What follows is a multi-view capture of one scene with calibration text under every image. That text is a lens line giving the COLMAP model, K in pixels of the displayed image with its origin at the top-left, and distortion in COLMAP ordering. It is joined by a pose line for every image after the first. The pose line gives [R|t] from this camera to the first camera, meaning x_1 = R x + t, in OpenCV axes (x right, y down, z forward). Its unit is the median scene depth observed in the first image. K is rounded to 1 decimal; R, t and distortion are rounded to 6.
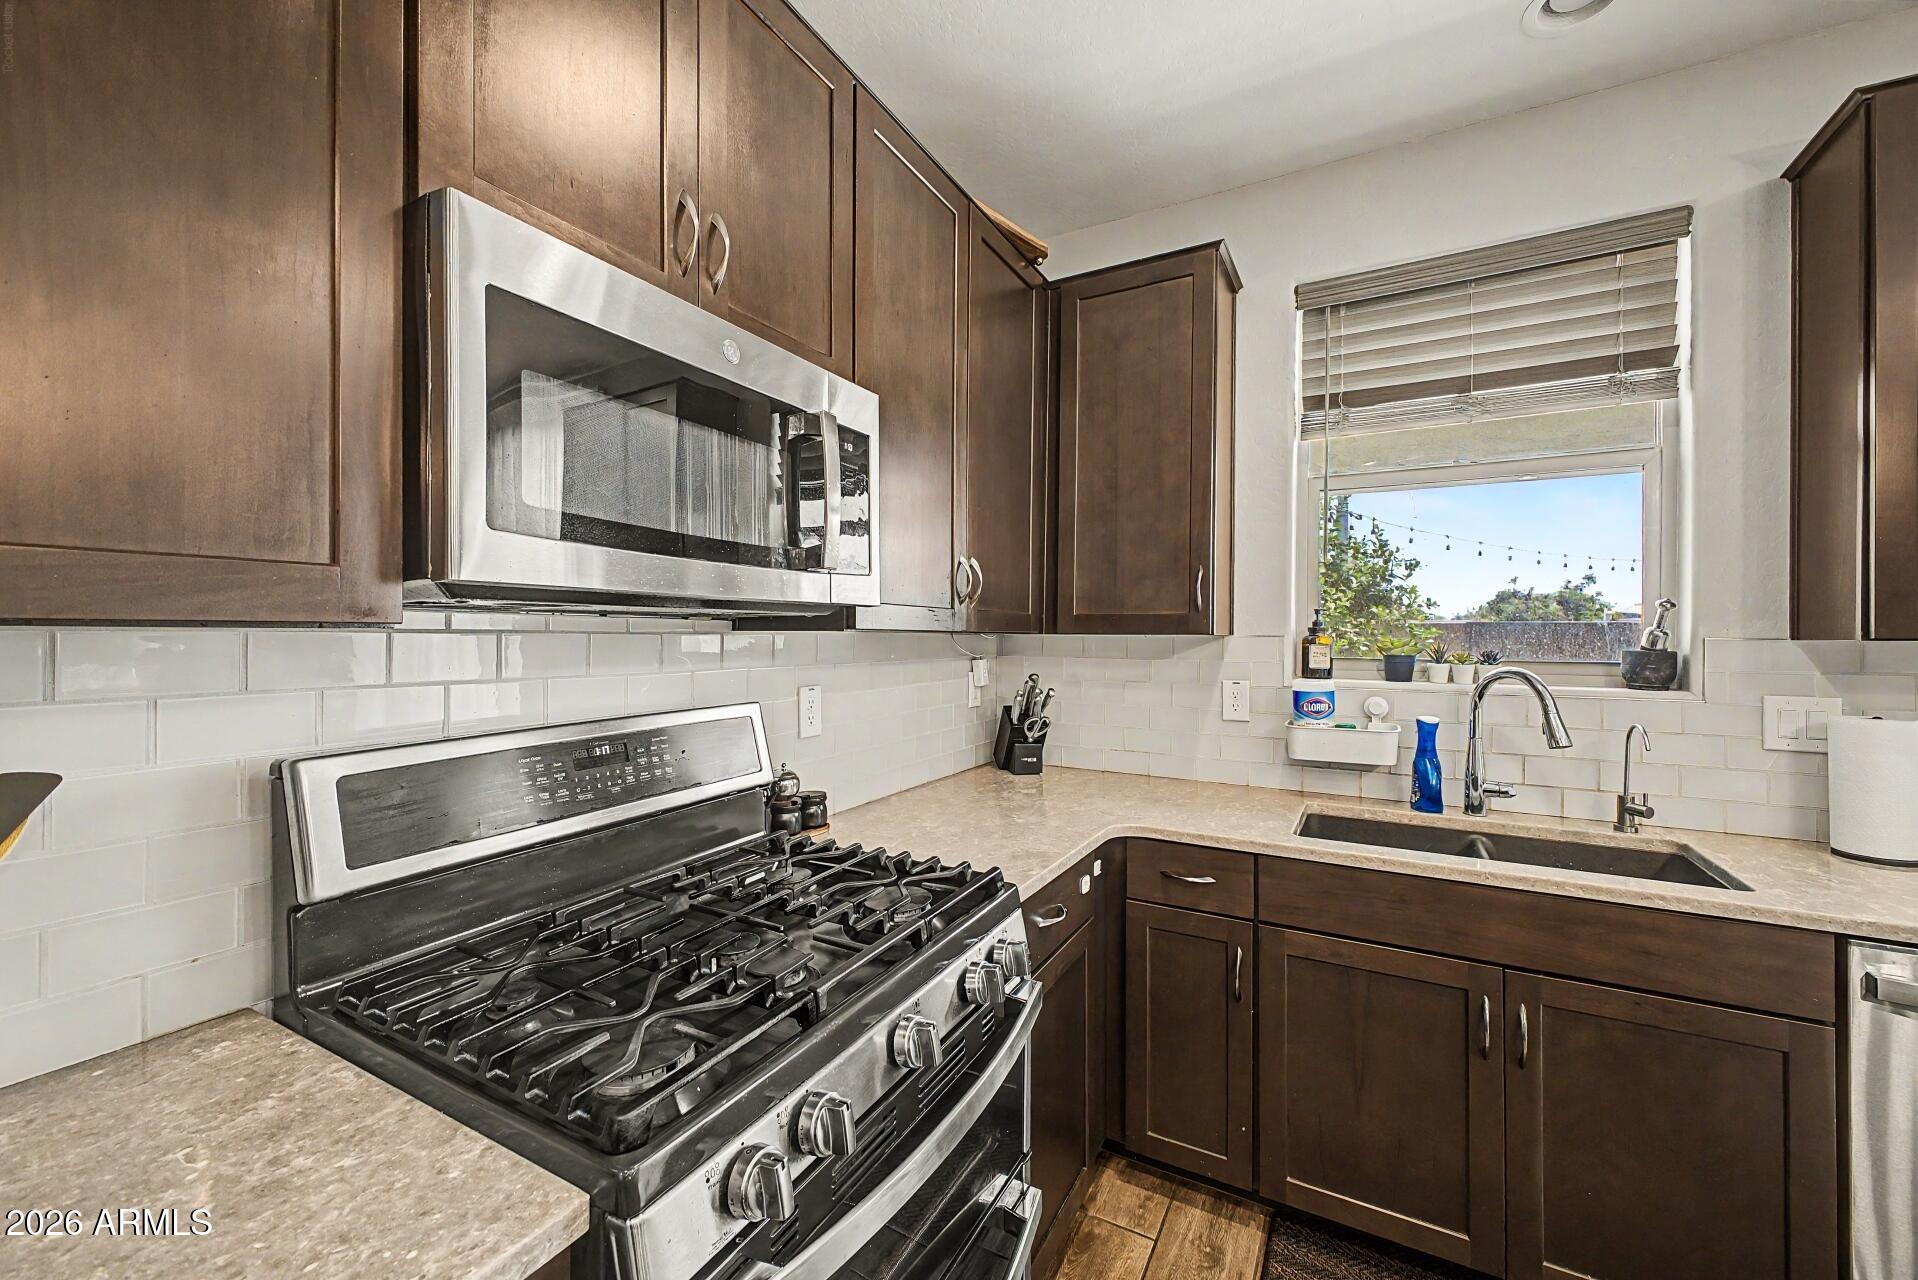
lens RADIAL K [[753.0, 0, 957.5], [0, 753.0, 635.0], [0, 0, 1]] dist [-0.002448, 0.000065]
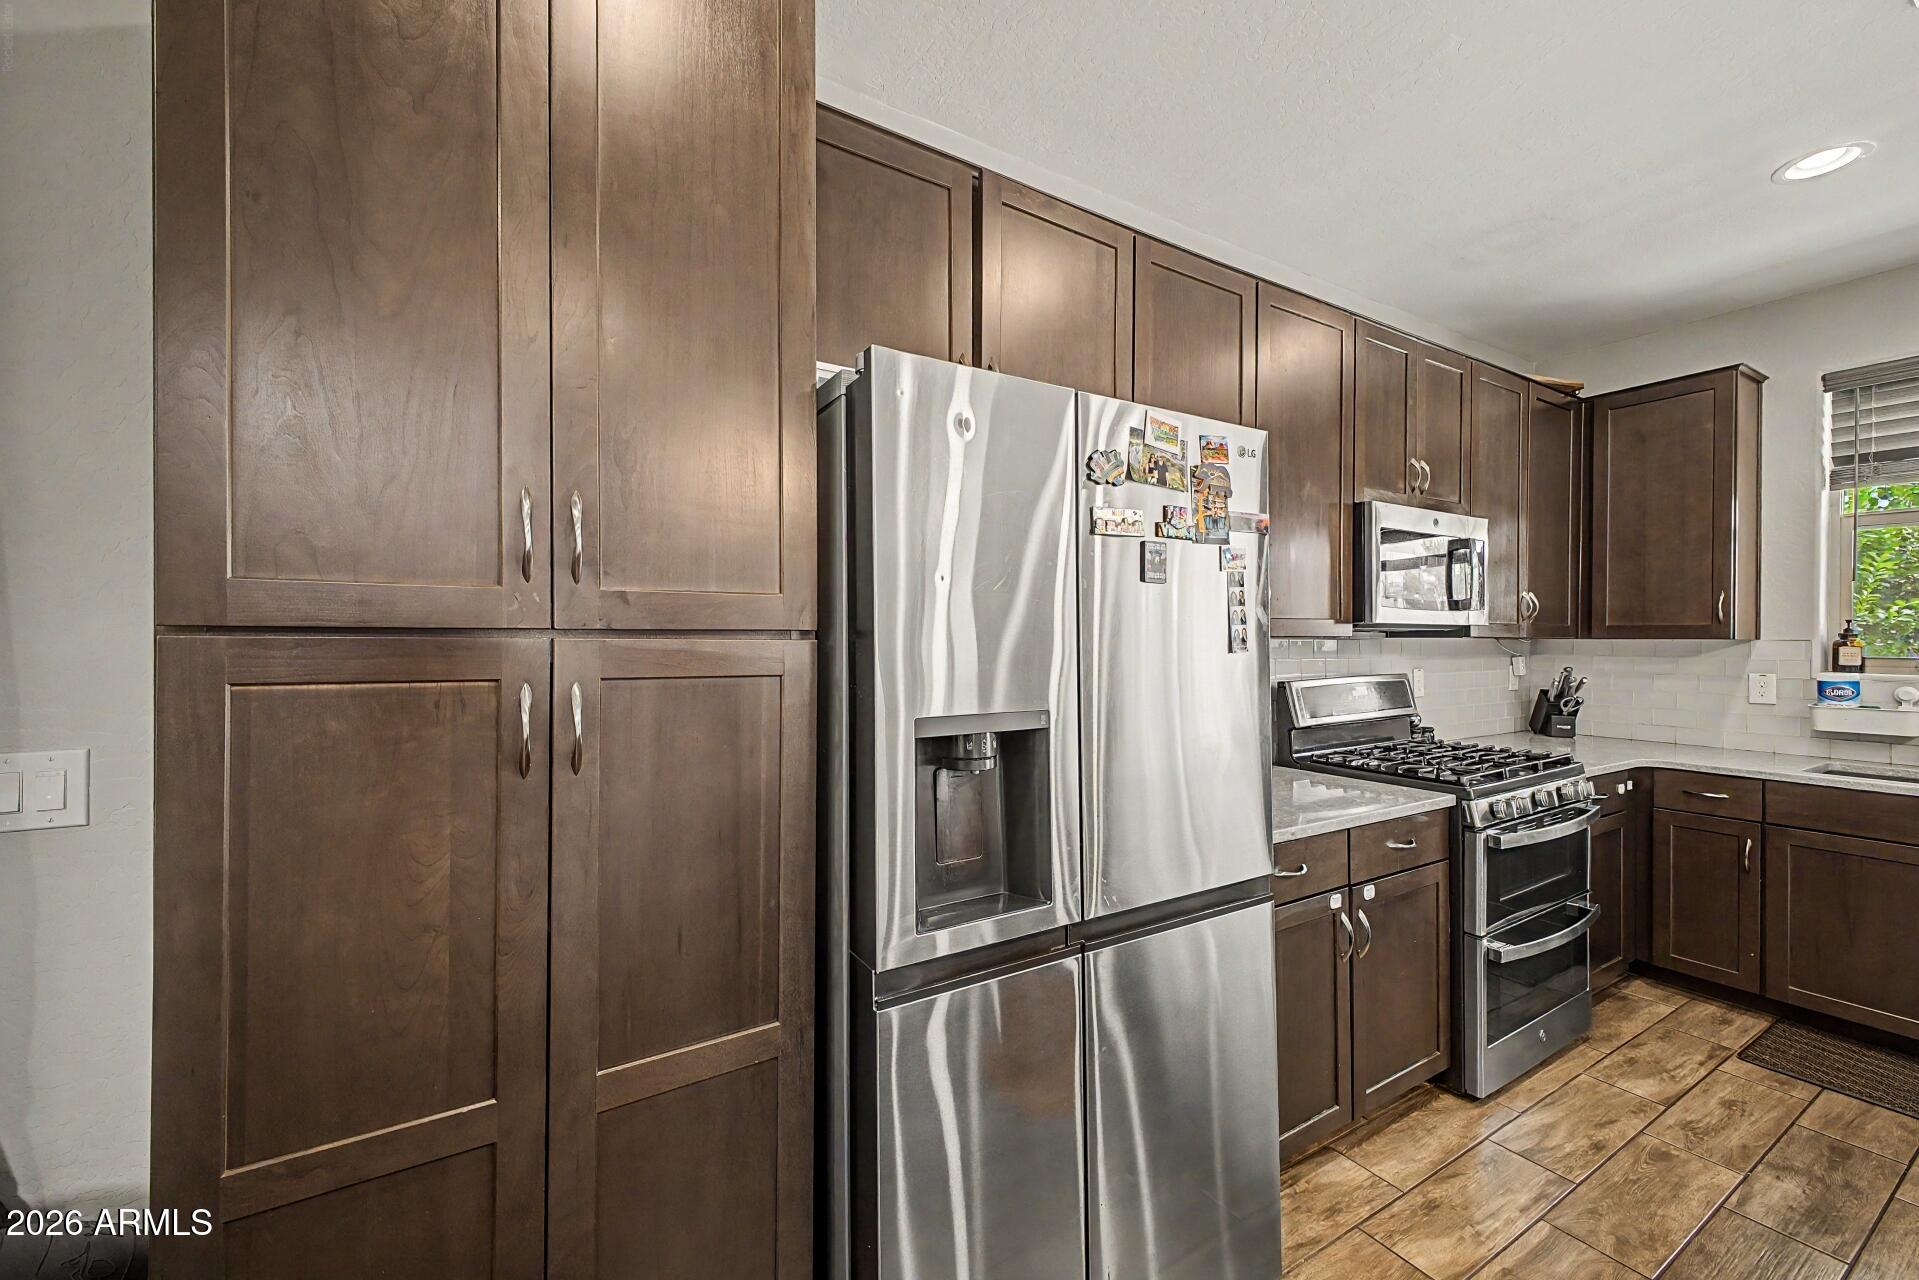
lens RADIAL K [[753.4, 0, 958.7], [0, 753.4, 643.5], [0, 0, 1]] dist [-0.002448, 0.000065]
pose [[0.865041, -0.000574, -0.501701, -0.201427], [0.000962, 0.999999, 0.000515, 0.005137], [0.501701, -0.000928, 0.865041, -0.899890]]
